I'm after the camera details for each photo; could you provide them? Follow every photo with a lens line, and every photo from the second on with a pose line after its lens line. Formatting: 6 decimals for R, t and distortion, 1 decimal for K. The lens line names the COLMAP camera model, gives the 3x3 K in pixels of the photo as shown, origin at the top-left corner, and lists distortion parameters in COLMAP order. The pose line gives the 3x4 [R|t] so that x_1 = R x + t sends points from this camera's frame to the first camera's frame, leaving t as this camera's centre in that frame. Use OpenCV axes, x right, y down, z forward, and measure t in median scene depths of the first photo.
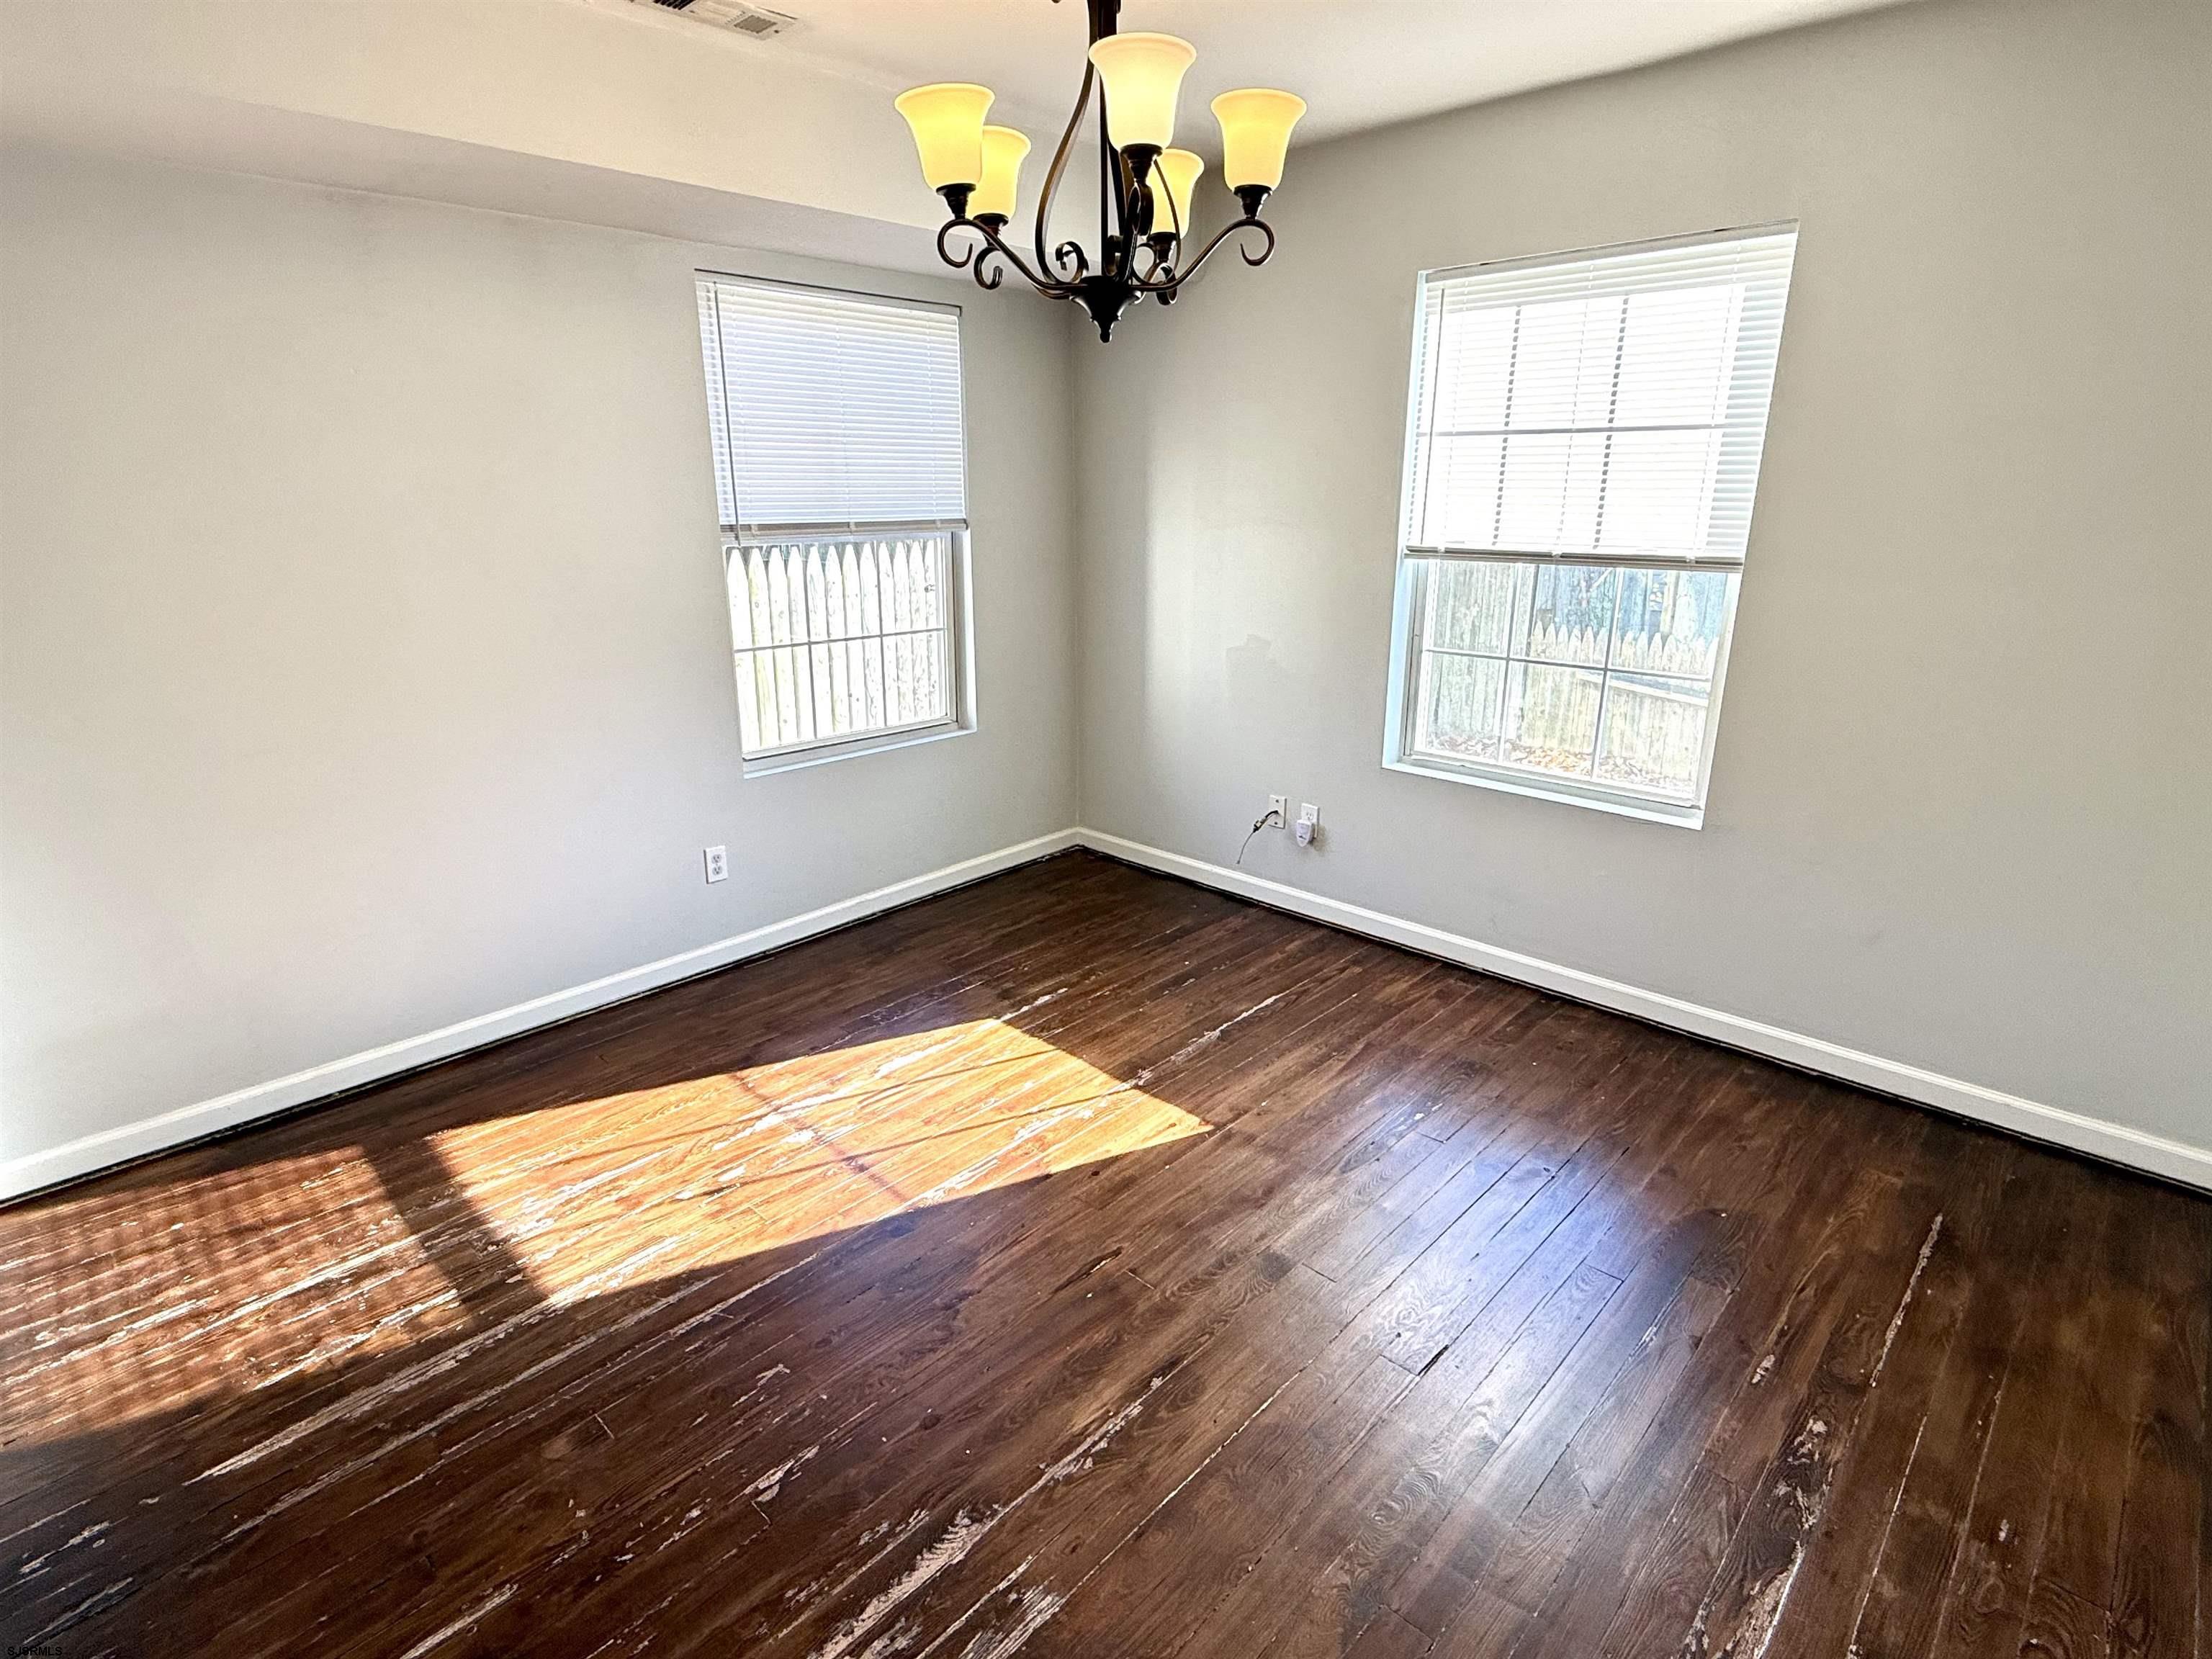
lens RADIAL K [[1137.6, 0, 1106.0], [0, 1137.6, 829.5], [0, 0, 1]] dist [0.002266, 0.000796]
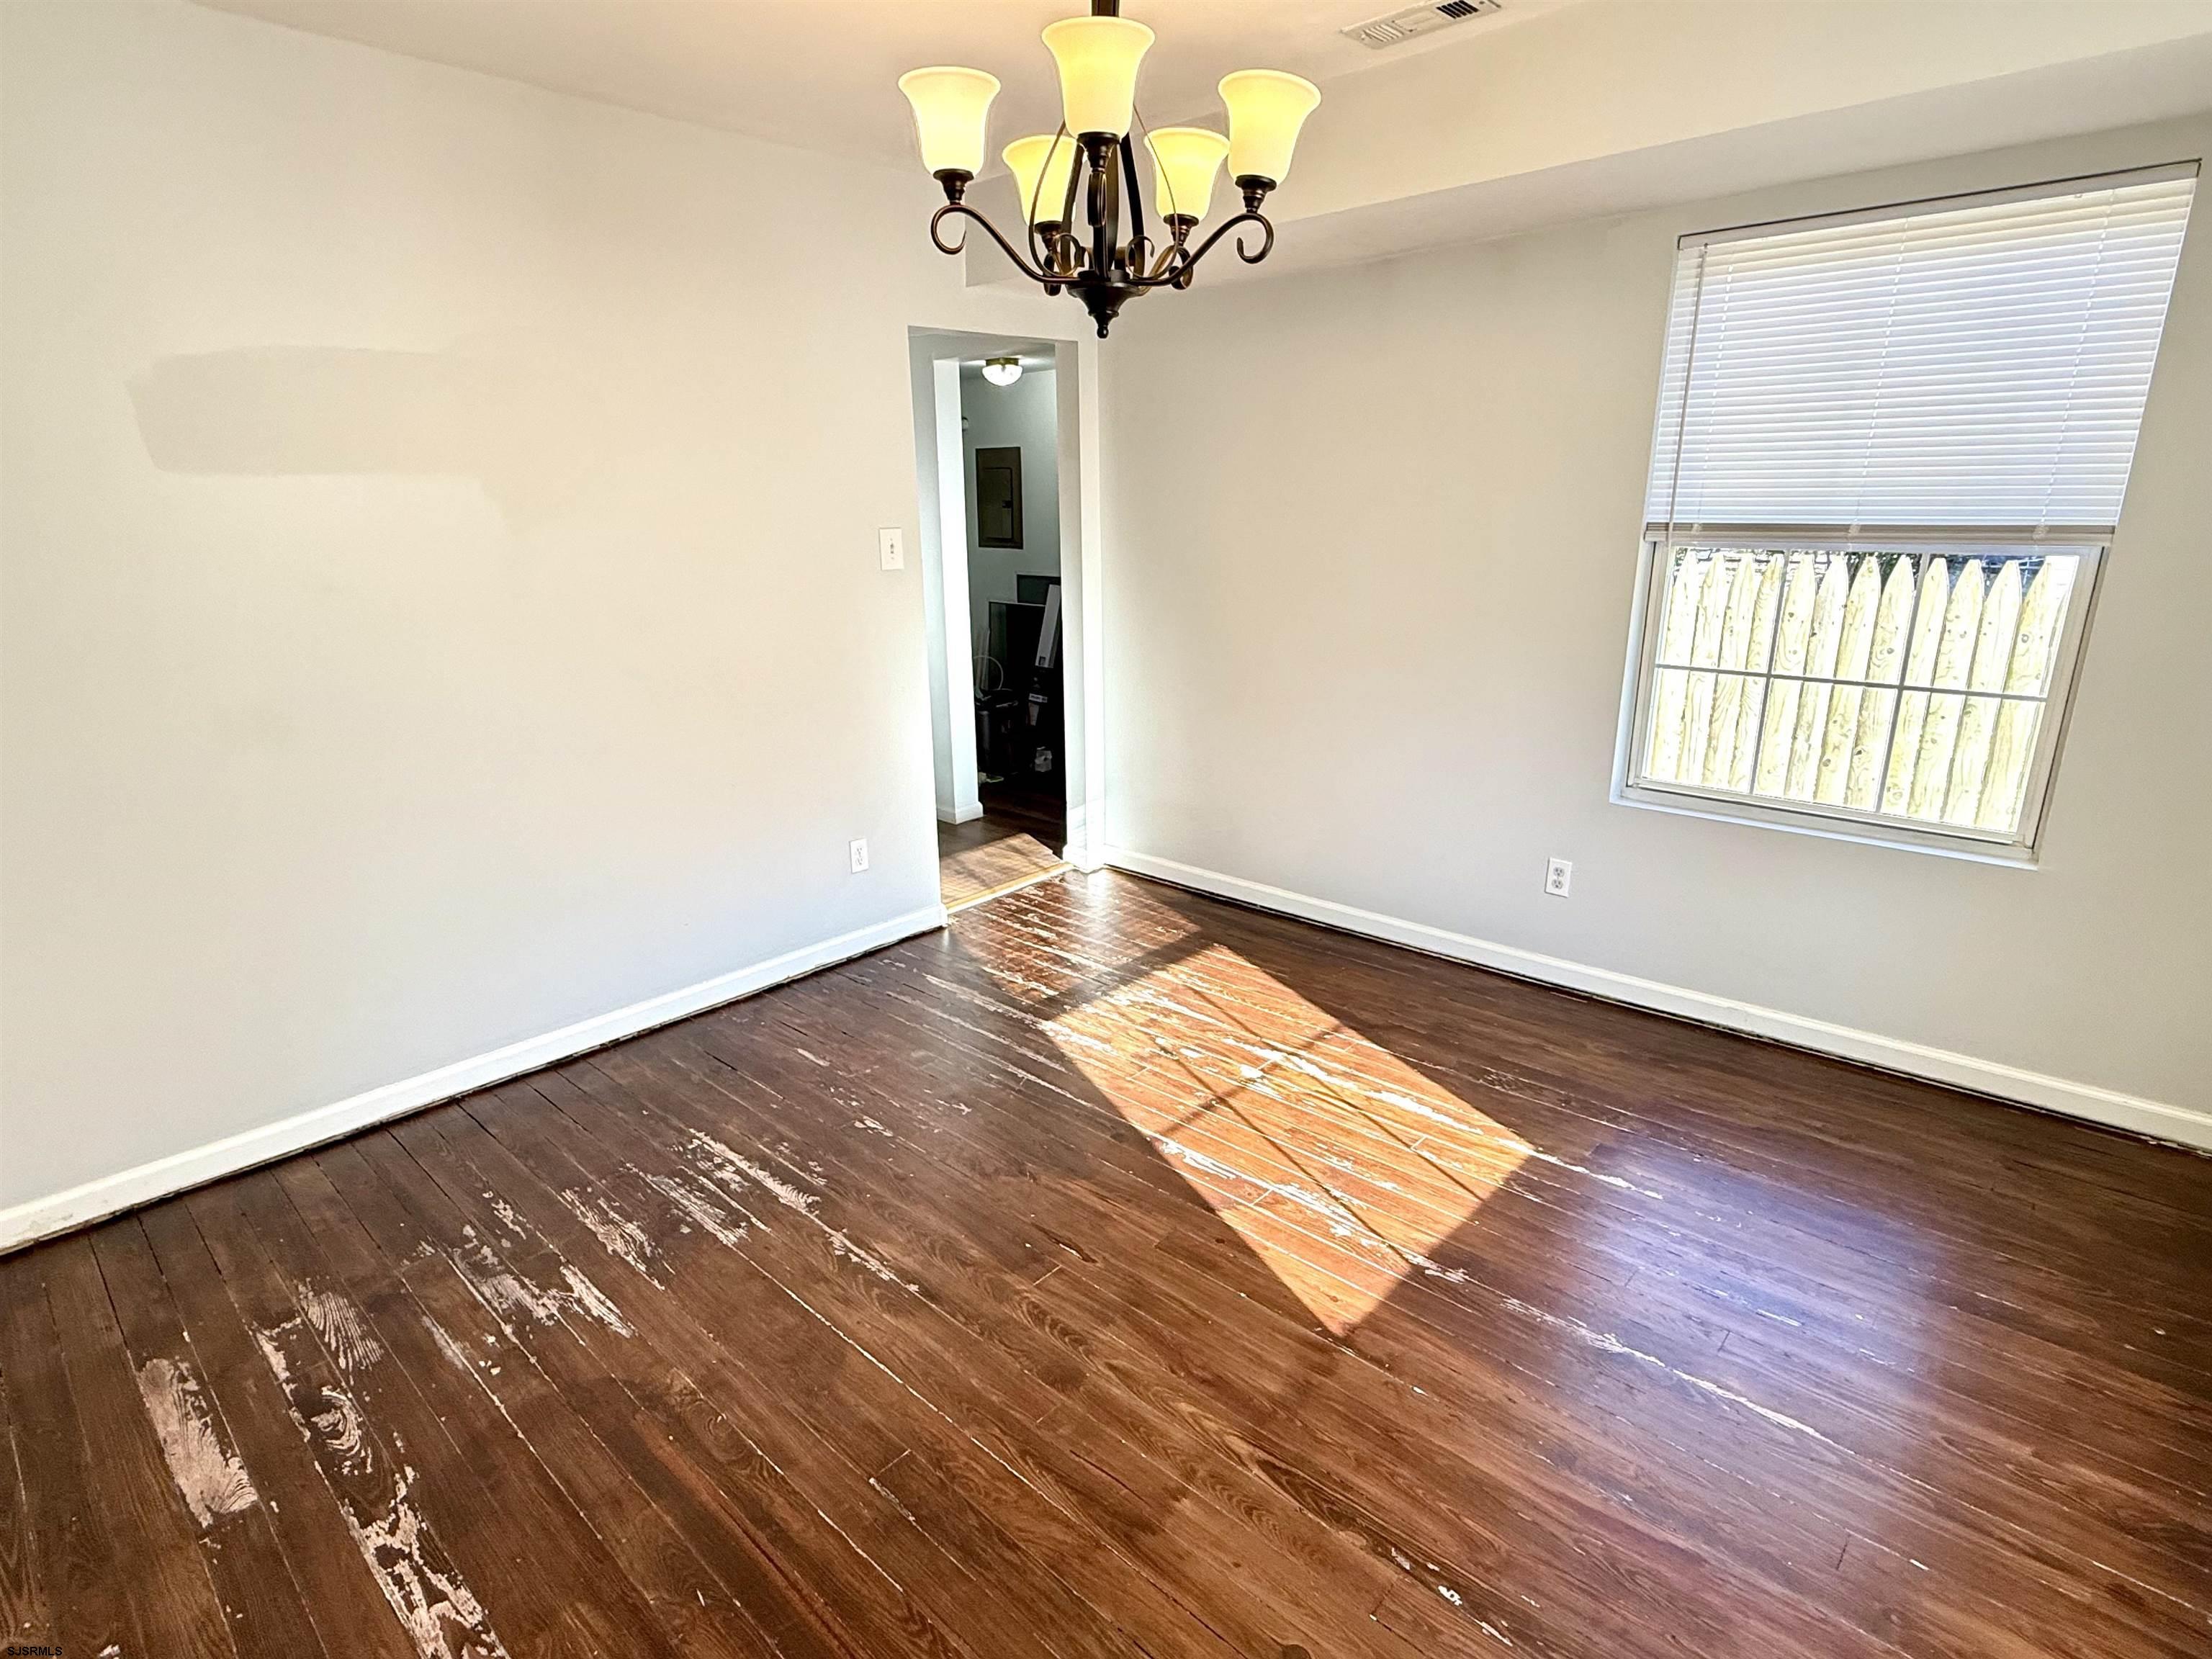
lens RADIAL K [[1138.5, 0, 1106.0], [0, 1138.5, 829.5], [0, 0, 1]] dist [0.009767, 0.000921]
pose [[0.015768, 0.288142, -0.957458, 0.717455], [-0.276218, 0.921568, 0.272792, -0.210002], [0.960966, 0.260166, 0.094121, 0.690680]]
